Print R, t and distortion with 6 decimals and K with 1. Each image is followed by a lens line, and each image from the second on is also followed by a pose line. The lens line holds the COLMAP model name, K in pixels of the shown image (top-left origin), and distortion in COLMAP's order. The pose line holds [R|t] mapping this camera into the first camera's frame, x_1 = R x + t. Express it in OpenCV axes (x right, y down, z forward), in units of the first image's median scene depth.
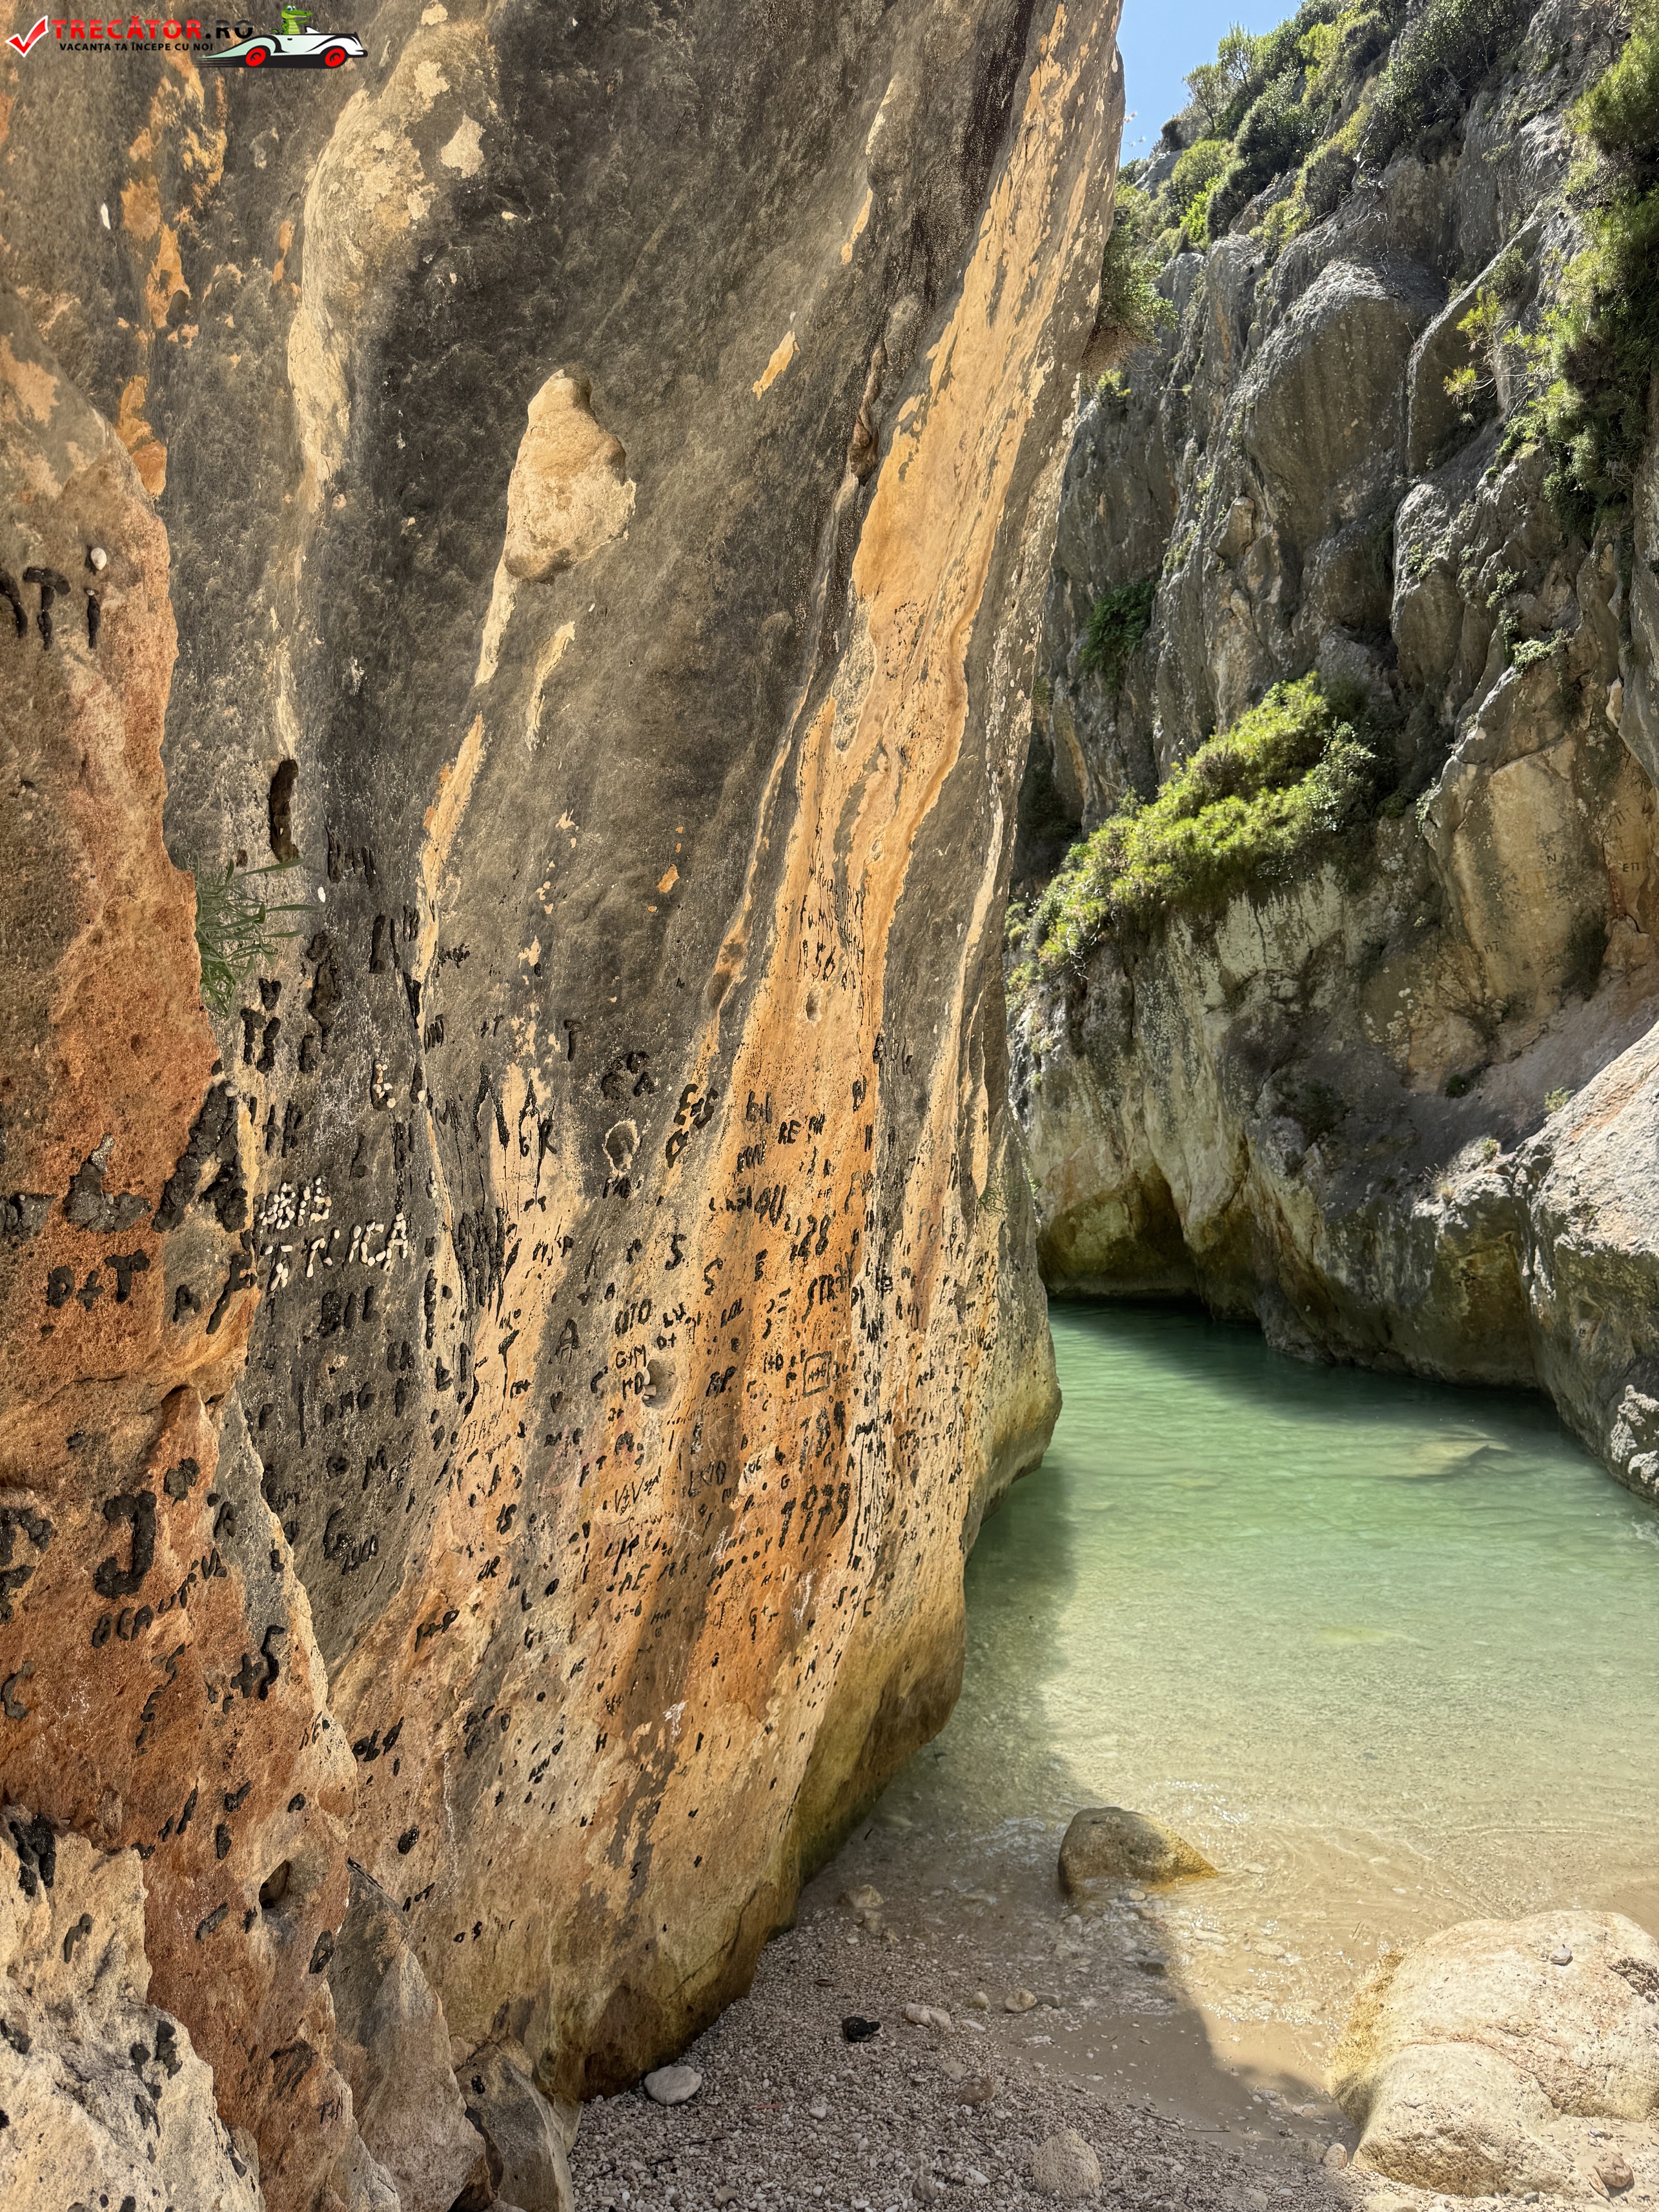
lens RADIAL K [[1551.5, 0, 818.4], [0, 1551.5, 1103.6], [0, 0, 1]] dist [0.091280, -0.121435]
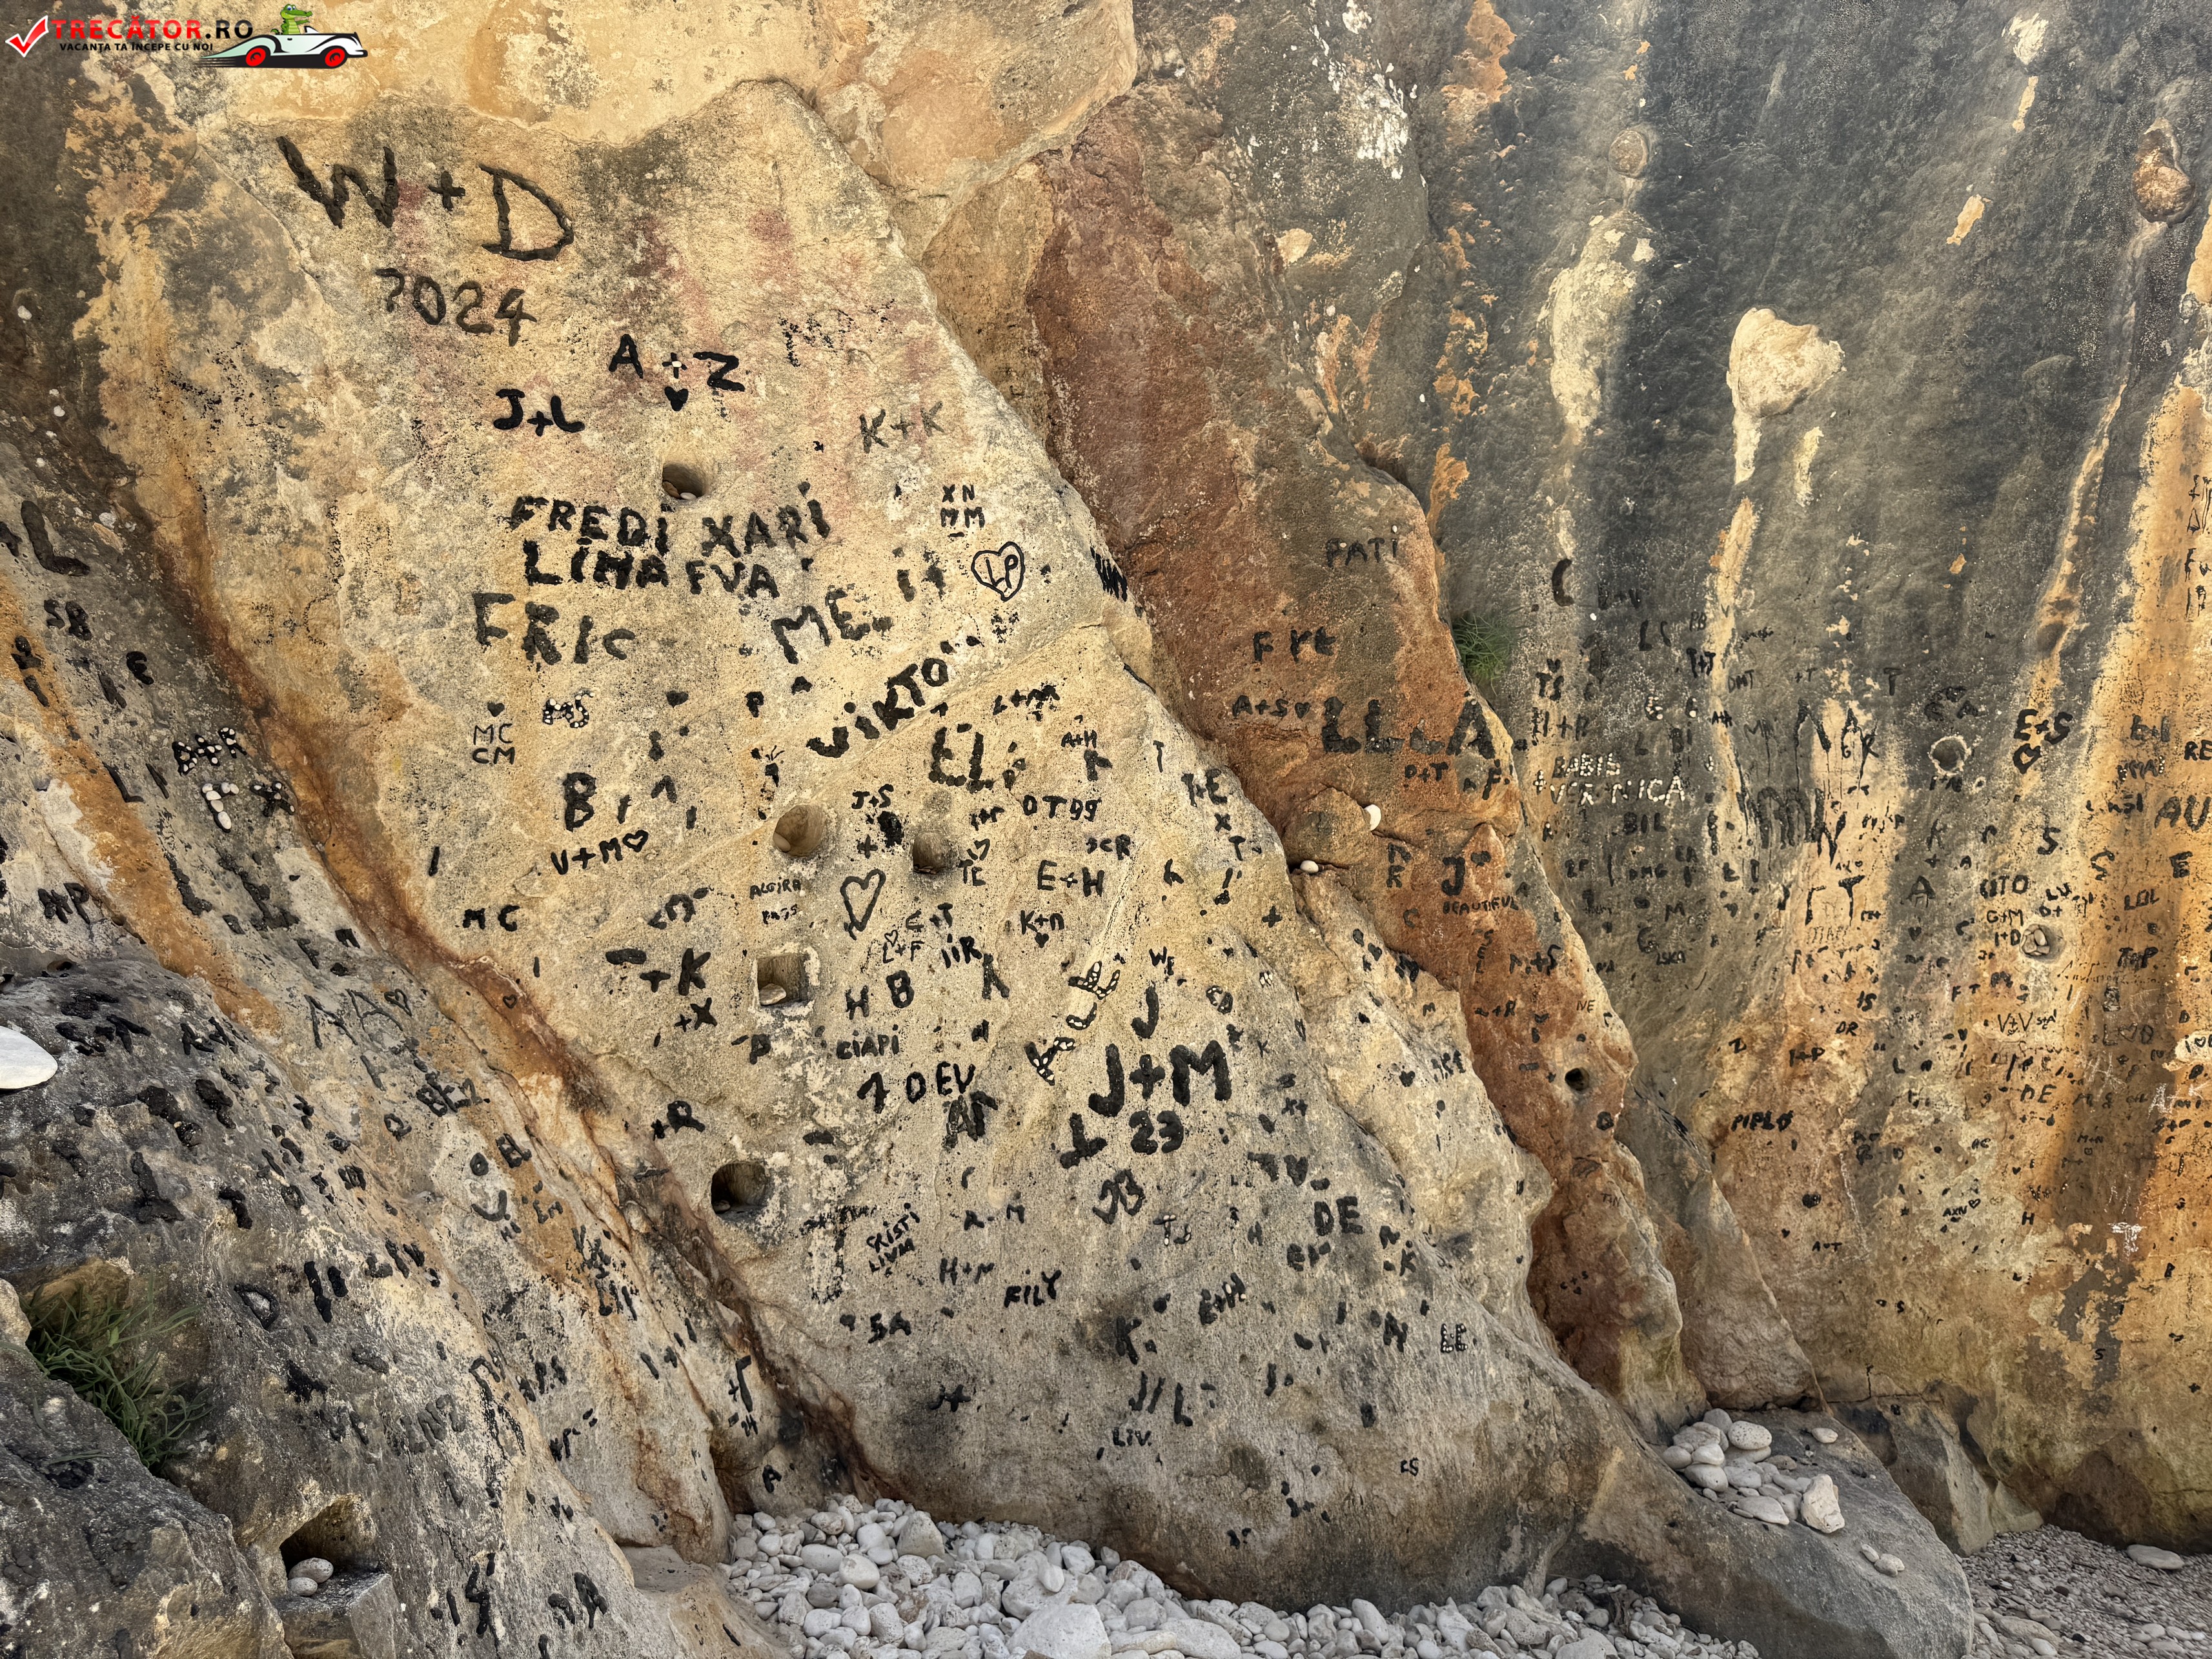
lens RADIAL K [[1551.5, 0, 1118.9], [0, 1551.5, 823.6], [0, 0, 1]] dist [0.091280, -0.121435]
pose [[0.520504, 0.008108, -0.853820, 0.306752], [-0.000902, 0.999960, 0.008946, 0.033944], [0.853858, -0.003886, 0.520491, -0.173357]]
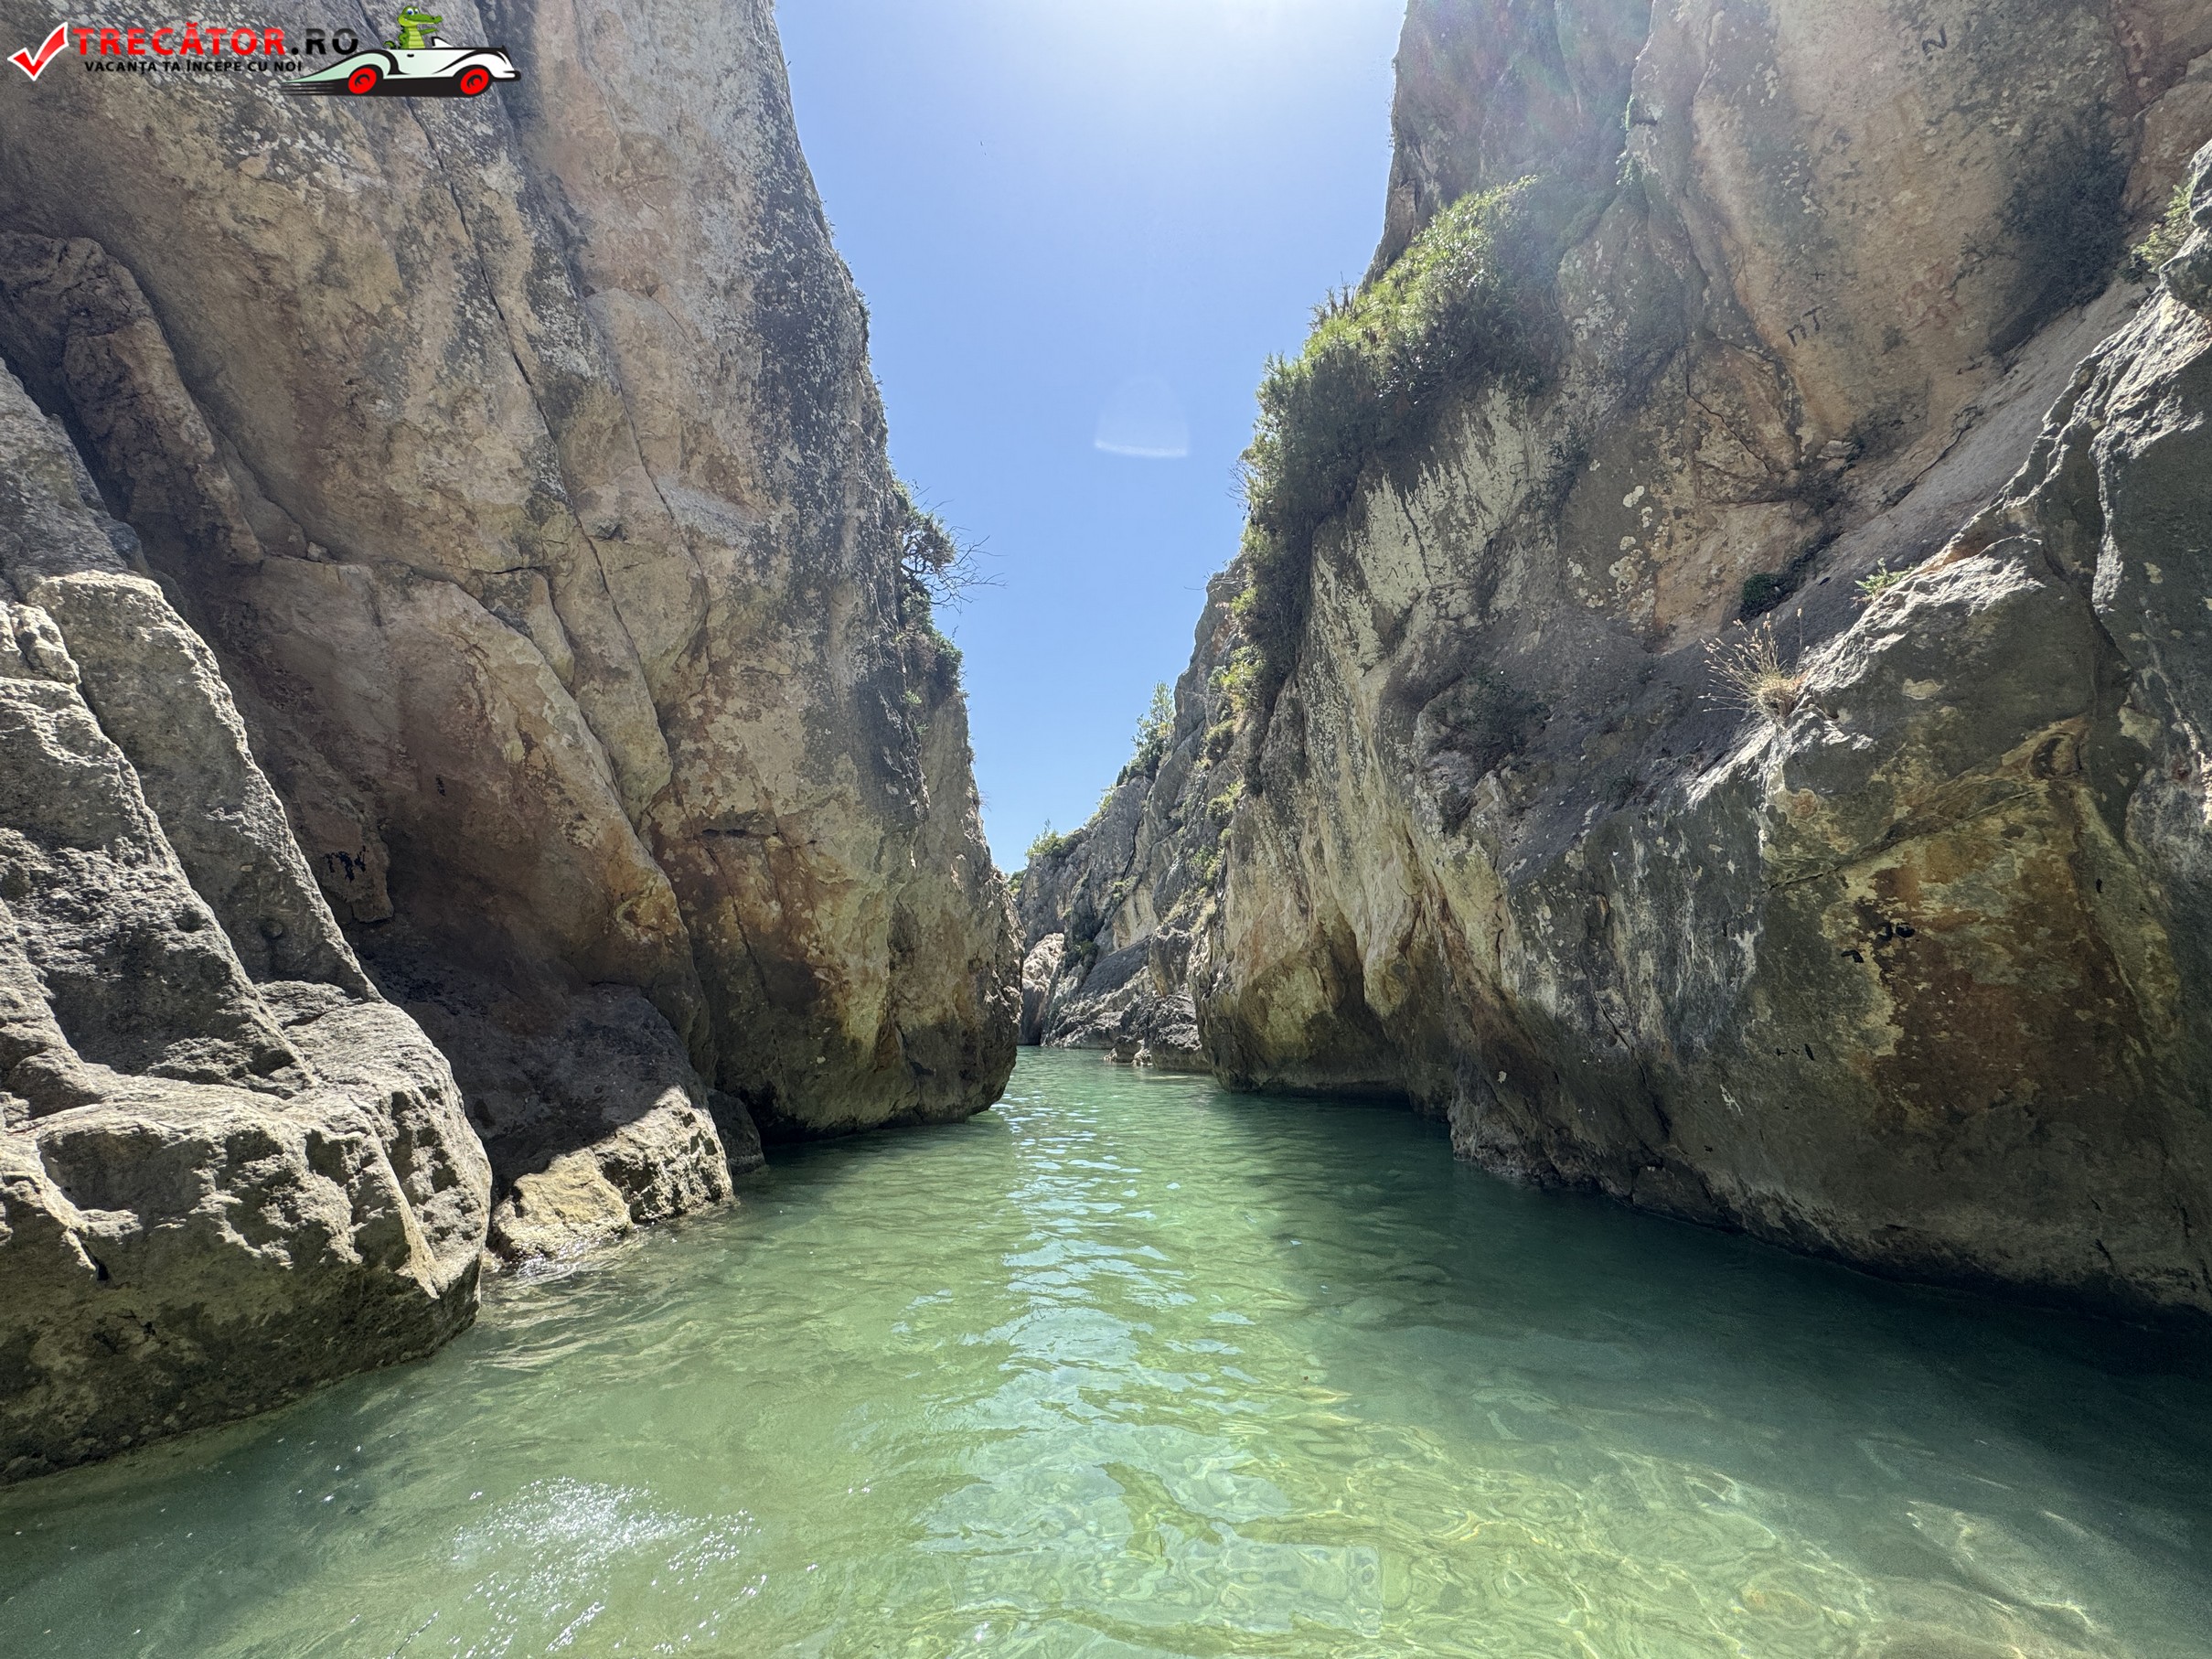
lens RADIAL K [[881.9, 0, 1105.3], [0, 881.9, 822.1], [0, 0, 1]] dist [0.000757, 0.000606]
pose [[0.972808, -0.028486, -0.229855, 0.622029], [-0.019837, 0.978514, -0.205222, 0.271038], [0.230762, 0.204201, 0.951342, 1.634253]]
